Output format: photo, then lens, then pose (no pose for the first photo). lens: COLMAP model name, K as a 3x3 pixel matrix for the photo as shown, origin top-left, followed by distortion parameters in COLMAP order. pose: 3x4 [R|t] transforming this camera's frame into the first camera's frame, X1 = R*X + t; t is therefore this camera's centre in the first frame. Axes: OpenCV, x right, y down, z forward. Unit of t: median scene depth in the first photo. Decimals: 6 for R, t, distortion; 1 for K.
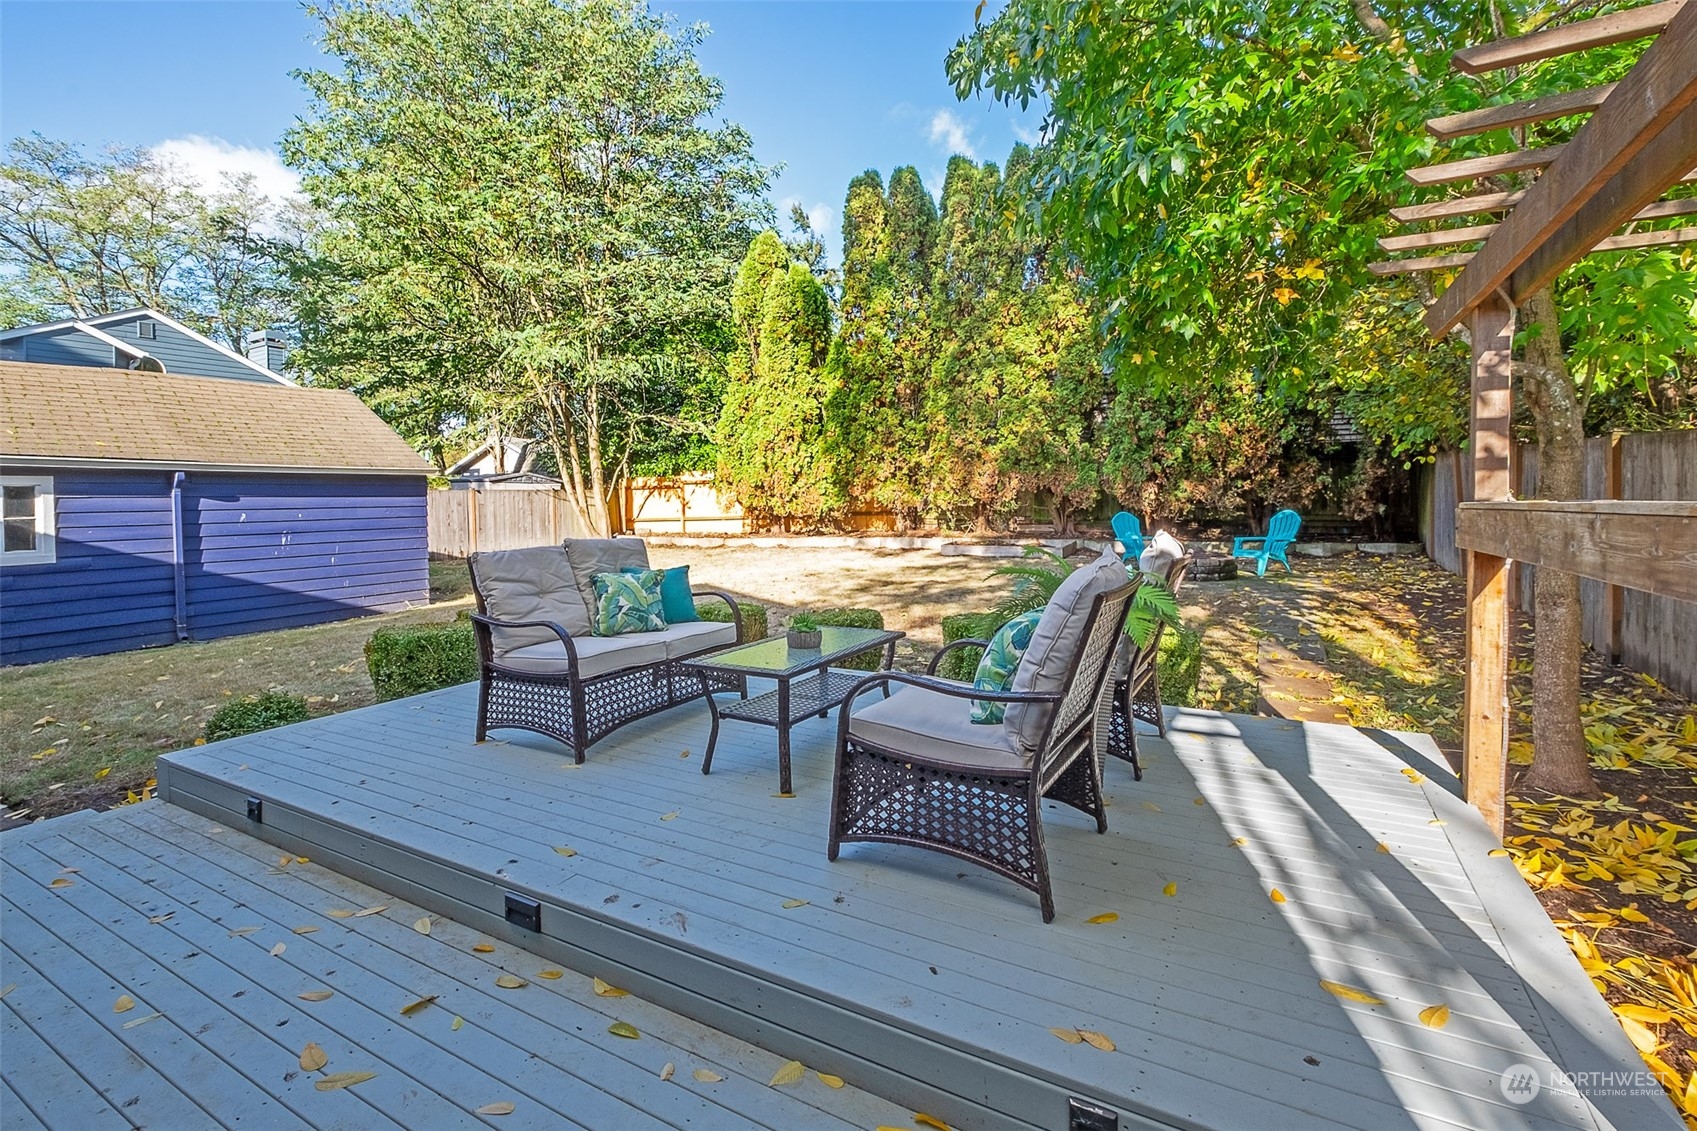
lens RADIAL K [[763.5, 0, 849.7], [0, 763.5, 566.6], [0, 0, 1]] dist [-0.001869, -0.000509]
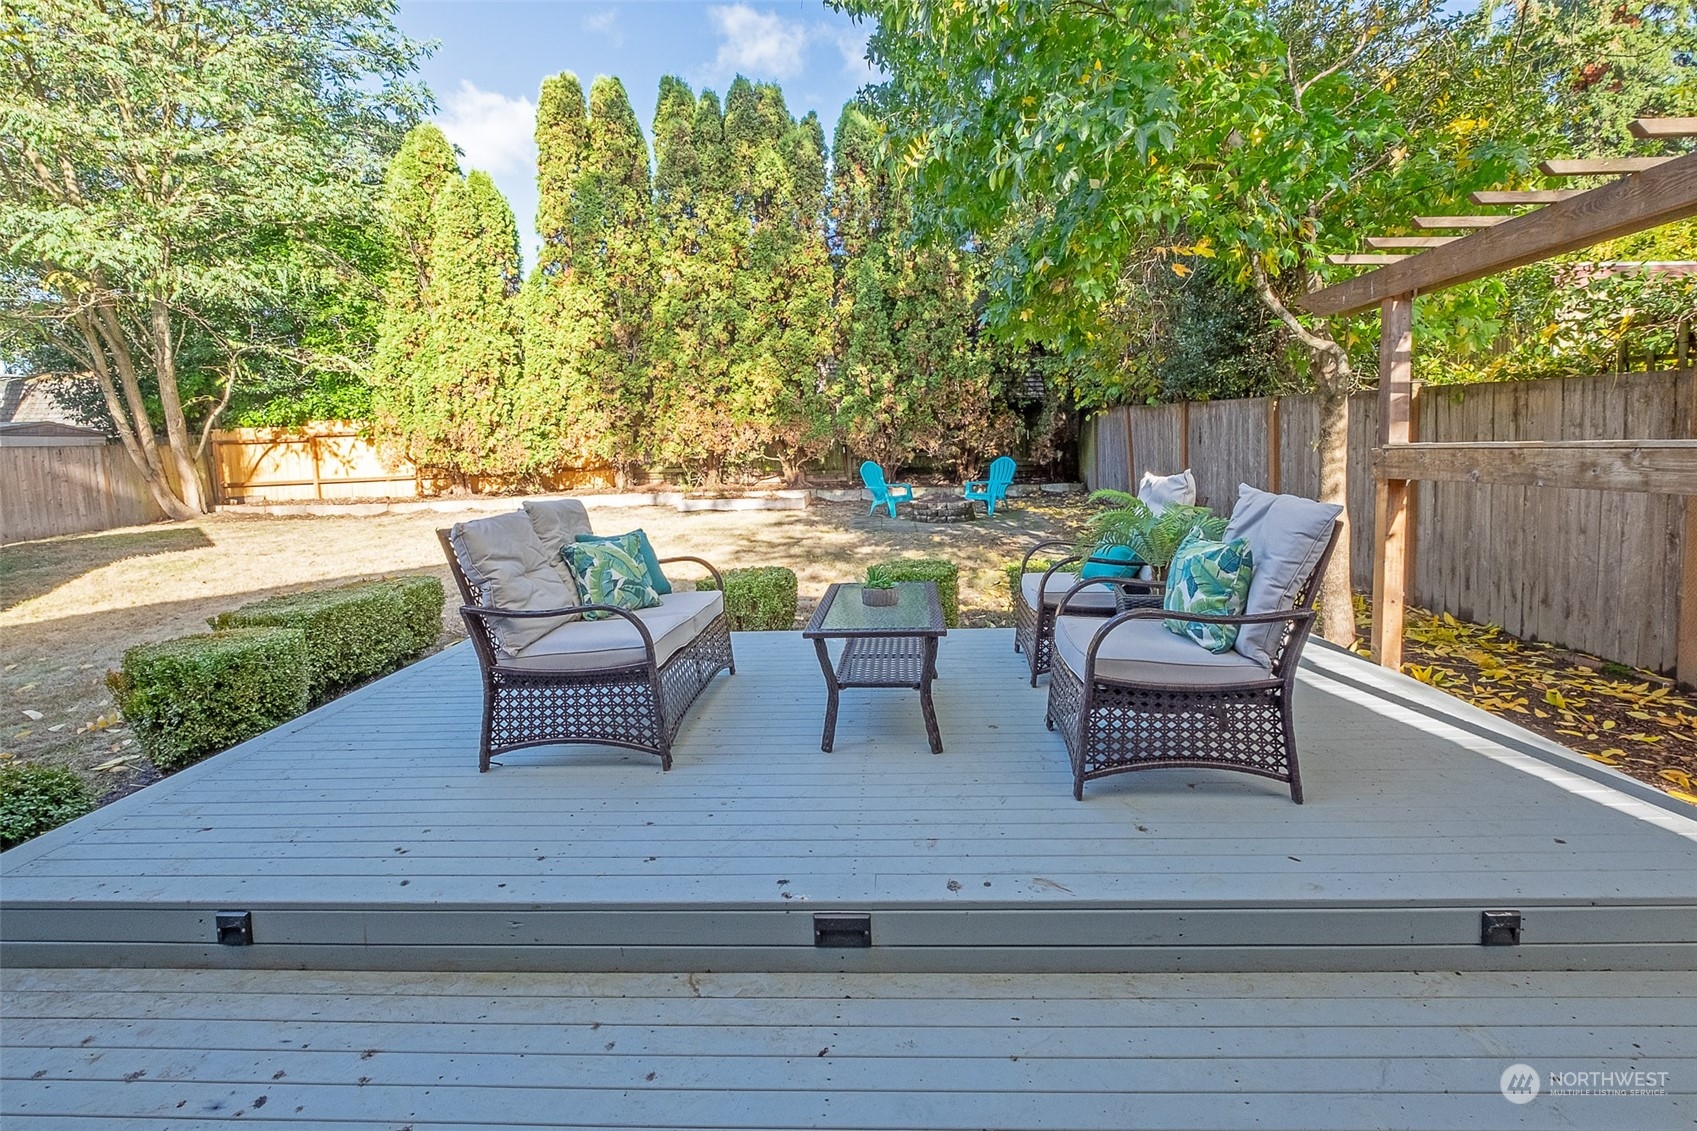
lens RADIAL K [[791.3, 0, 847.9], [0, 791.3, 560.3], [0, 0, 1]] dist [-0.005595, -0.001011]
pose [[0.889834, -0.073602, 0.450308, -0.128664], [0.052055, 0.996836, 0.060067, -0.002444], [-0.453305, -0.030009, 0.890850, 0.035479]]
